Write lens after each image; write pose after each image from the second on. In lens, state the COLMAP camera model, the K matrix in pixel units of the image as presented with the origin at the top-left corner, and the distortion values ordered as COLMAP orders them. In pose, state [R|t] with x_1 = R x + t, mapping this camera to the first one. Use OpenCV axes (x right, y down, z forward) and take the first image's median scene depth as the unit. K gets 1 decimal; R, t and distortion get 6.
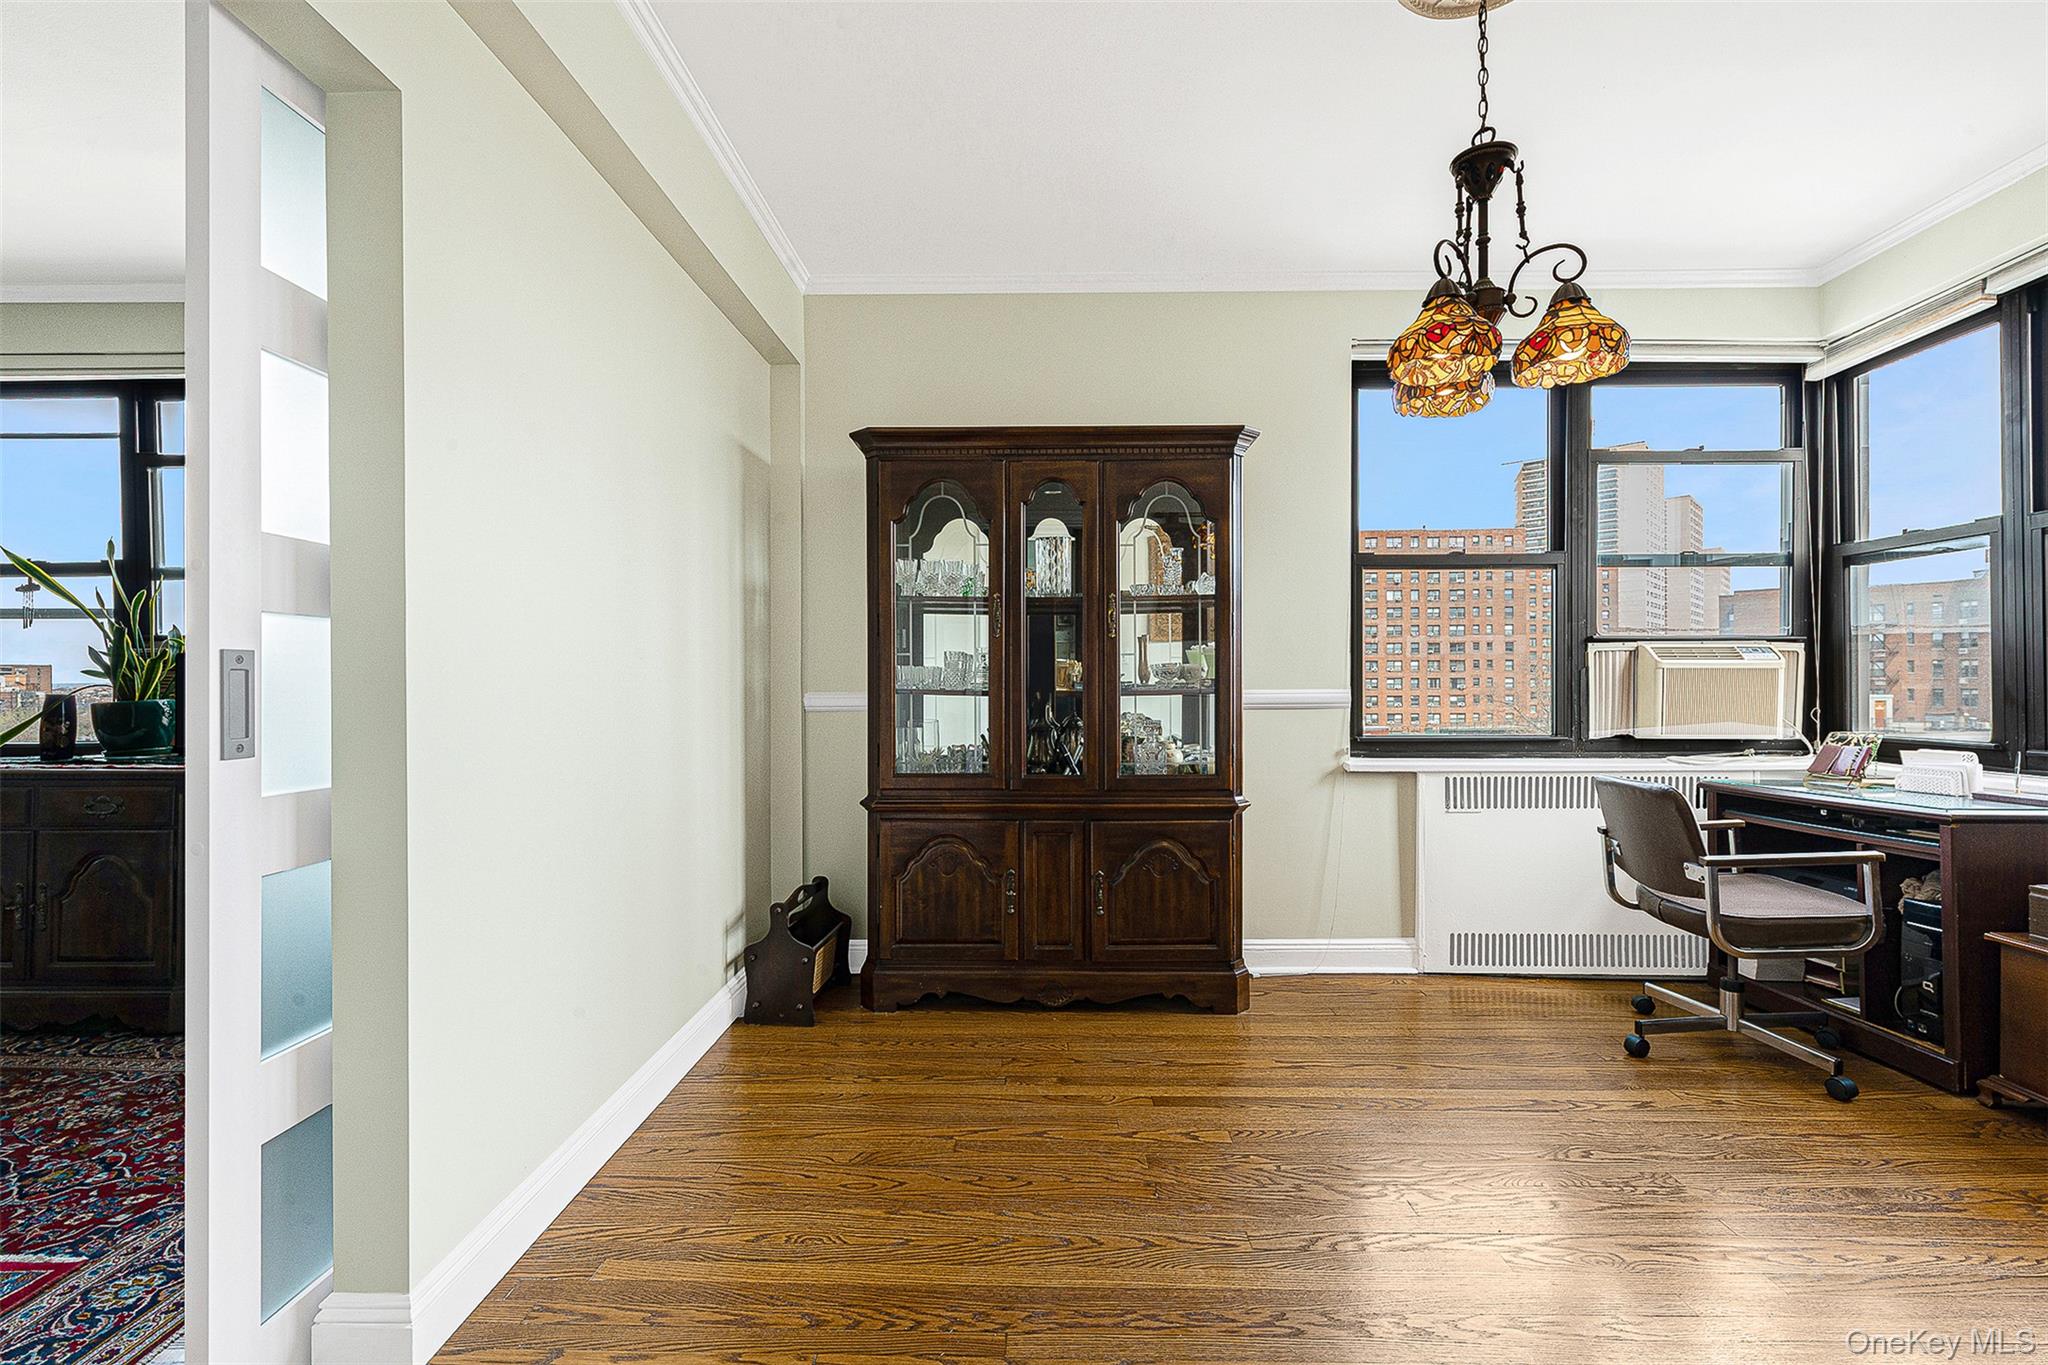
lens RADIAL K [[898.9, 0, 1005.1], [0, 898.9, 681.6], [0, 0, 1]] dist [0.004050, -0.001339]
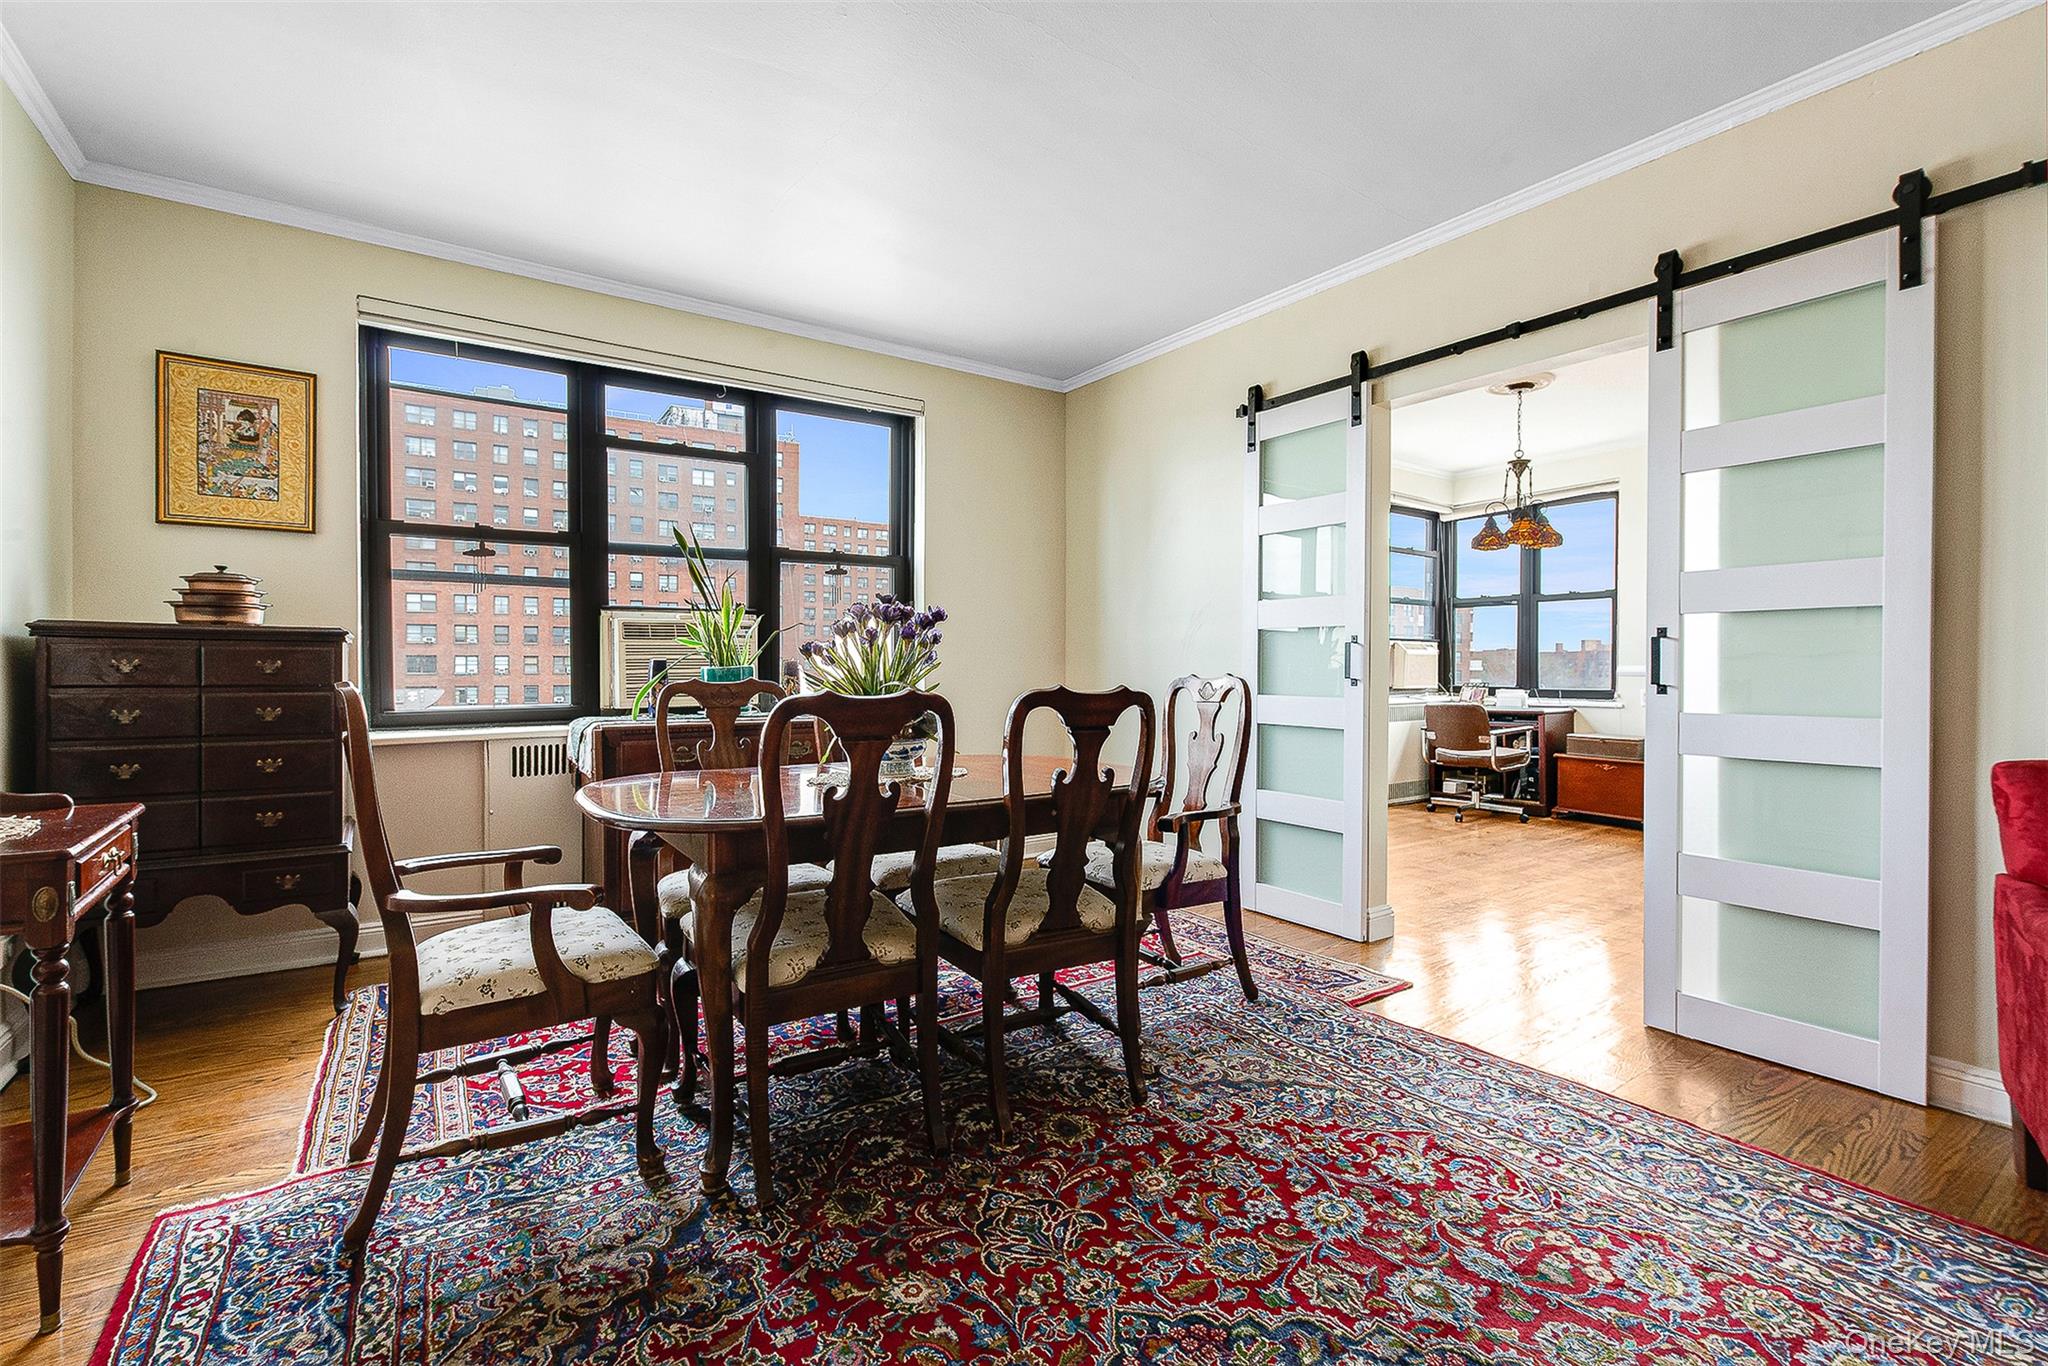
lens RADIAL K [[911.4, 0, 1014.5], [0, 911.4, 683.0], [0, 0, 1]] dist [-0.002346, -0.000682]
pose [[0.805281, -0.007008, 0.592852, -1.403482], [-0.005580, 0.999796, 0.019397, 0.017643], [-0.592867, -0.018928, 0.805078, -0.174750]]
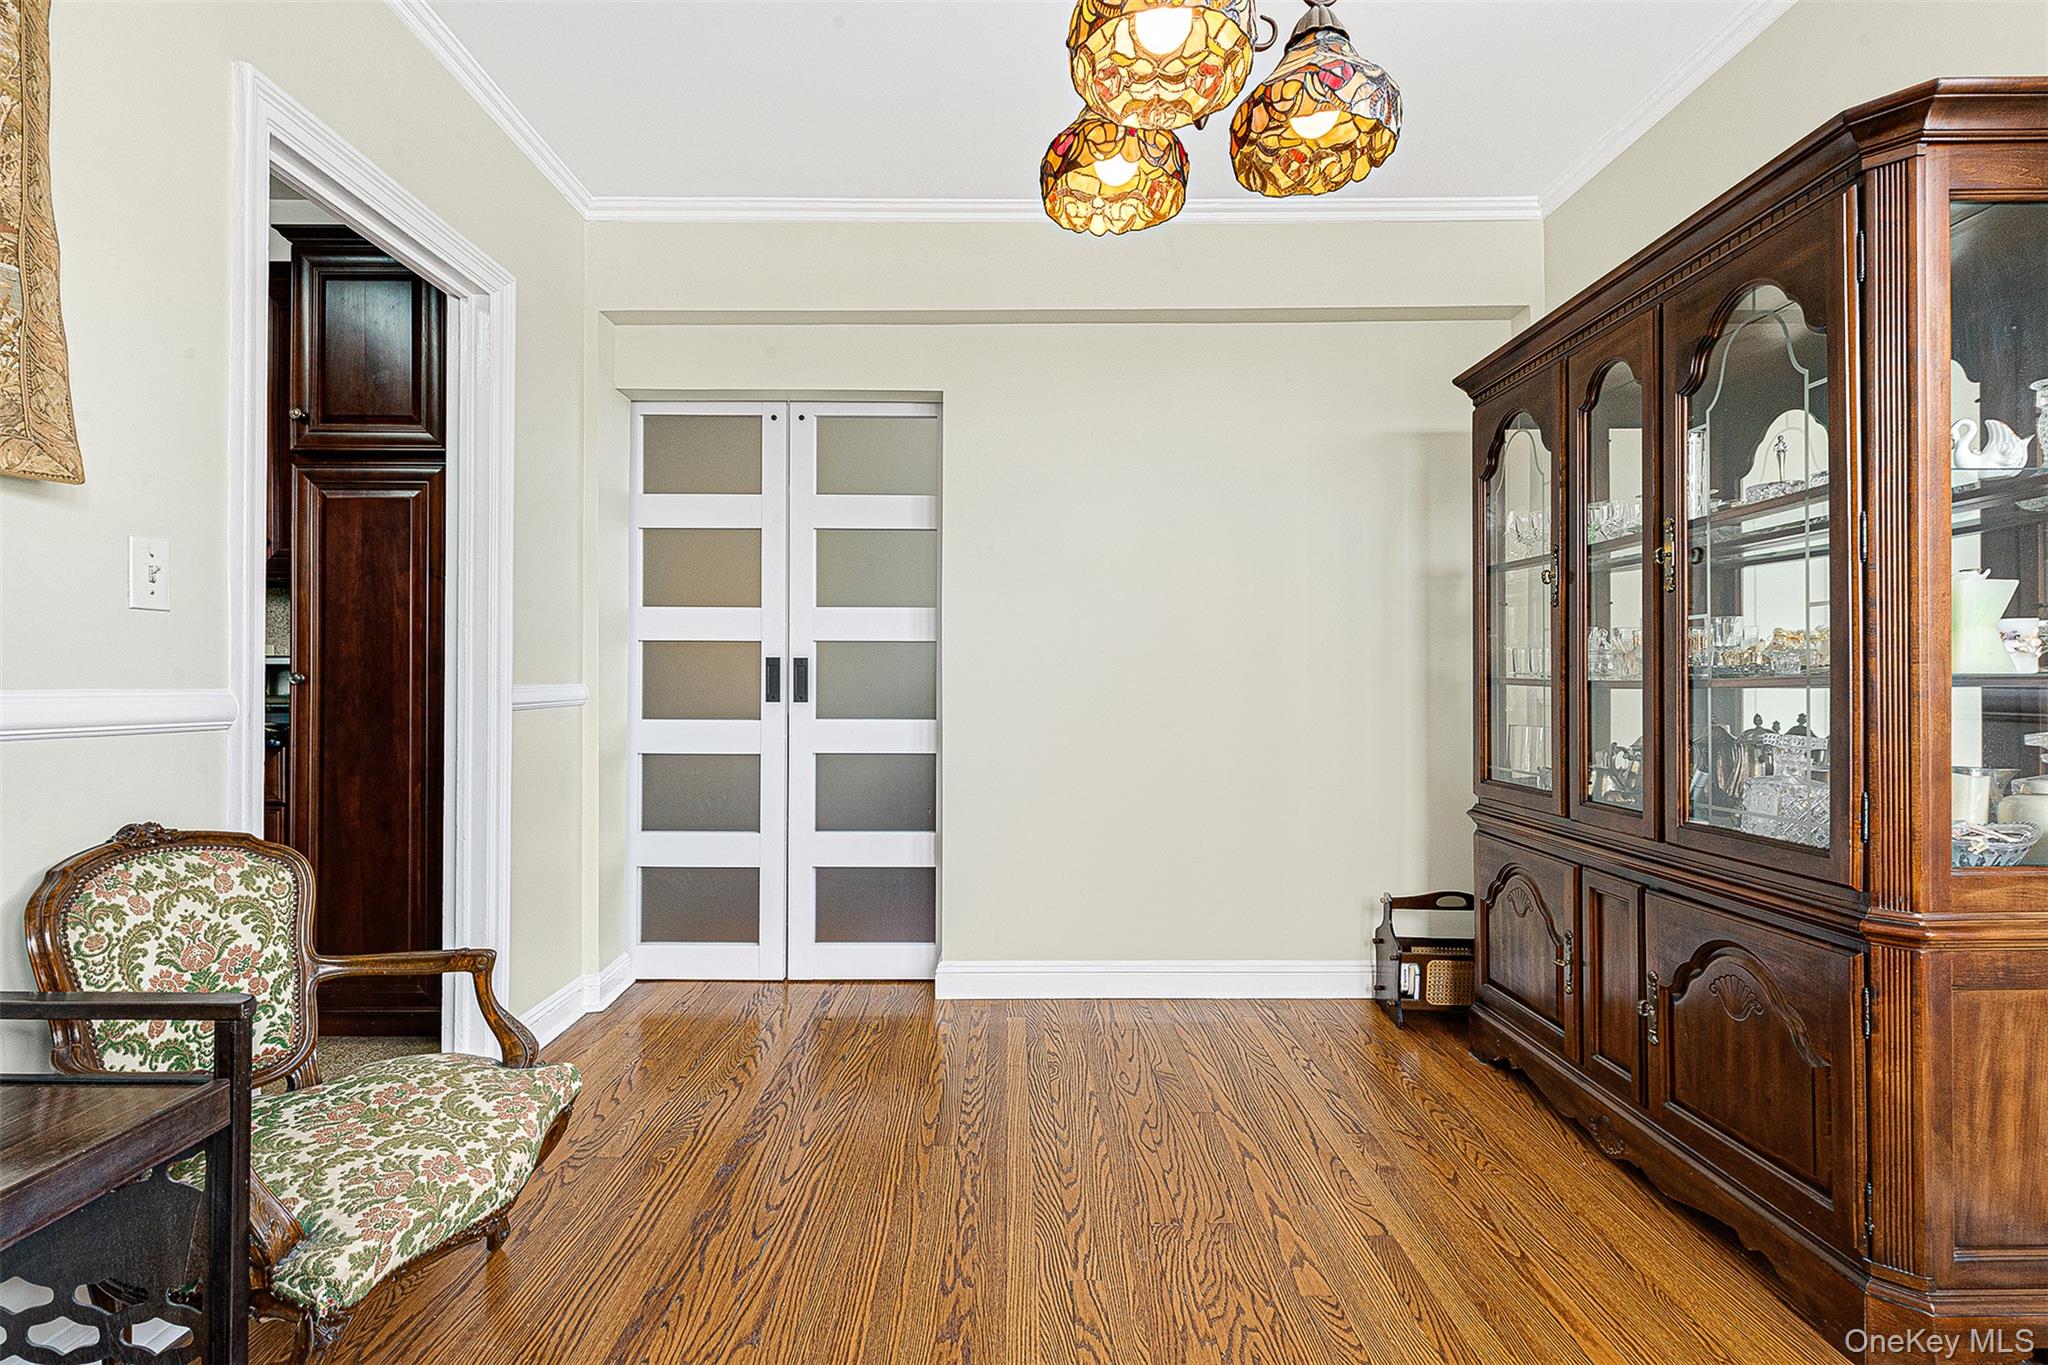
lens RADIAL K [[911.4, 0, 1018.2], [0, 911.4, 694.4], [0, 0, 1]] dist [-0.002346, -0.000682]
pose [[0.034815, 0.024780, -0.999087, 0.700274], [-0.001280, 0.999693, 0.024750, 0.006680], [0.999393, 0.000417, 0.034836, 0.540559]]
